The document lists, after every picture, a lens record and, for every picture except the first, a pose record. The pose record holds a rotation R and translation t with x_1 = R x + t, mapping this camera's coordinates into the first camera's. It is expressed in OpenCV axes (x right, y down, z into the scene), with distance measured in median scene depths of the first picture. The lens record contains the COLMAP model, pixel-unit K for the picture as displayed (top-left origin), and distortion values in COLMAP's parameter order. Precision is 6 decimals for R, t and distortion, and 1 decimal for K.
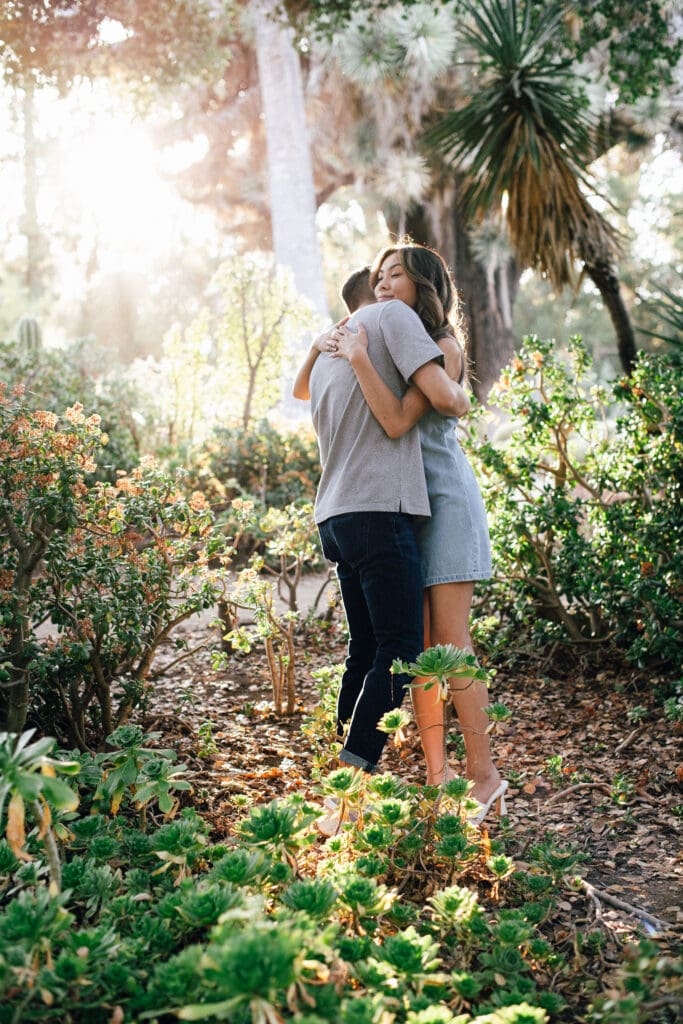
lens RADIAL K [[1495.8, 0, 345.9], [0, 1495.8, 503.7], [0, 0, 1]] dist [-0.124664, 0.000000]
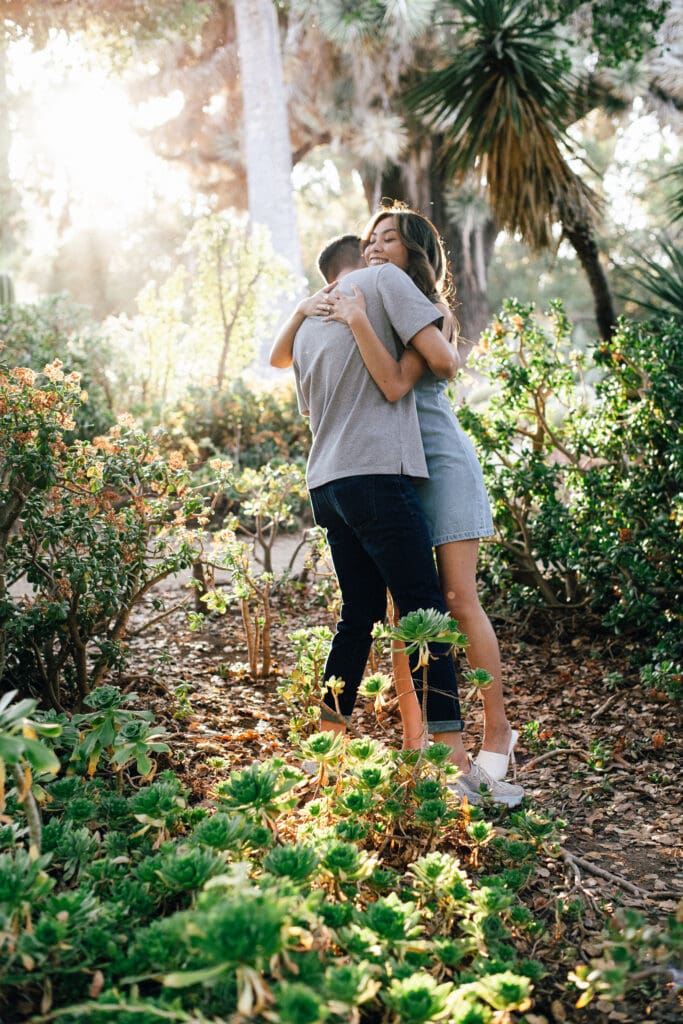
lens RADIAL K [[1495.8, 0, 345.6], [0, 1495.8, 505.6], [0, 0, 1]] dist [-0.124664, 0.000000]
pose [[0.999686, 0.014103, 0.020698, -0.004987], [-0.014665, 0.999522, 0.027232, -0.000359], [-0.020304, -0.027527, 0.999415, 0.005276]]
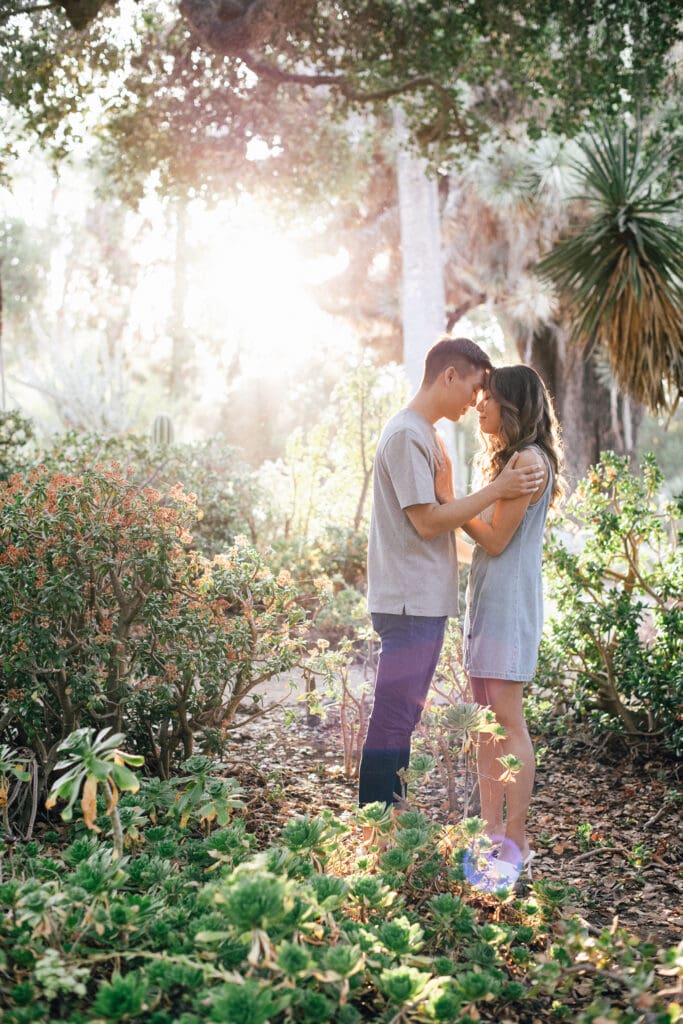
lens RADIAL K [[1495.8, 0, 344.4], [0, 1495.8, 506.9], [0, 0, 1]] dist [-0.124664, 0.000000]
pose [[0.994314, 0.054856, -0.091270, 0.035942], [-0.061365, 0.995650, -0.070113, 0.016104], [0.087027, 0.075315, 0.993355, -0.097671]]
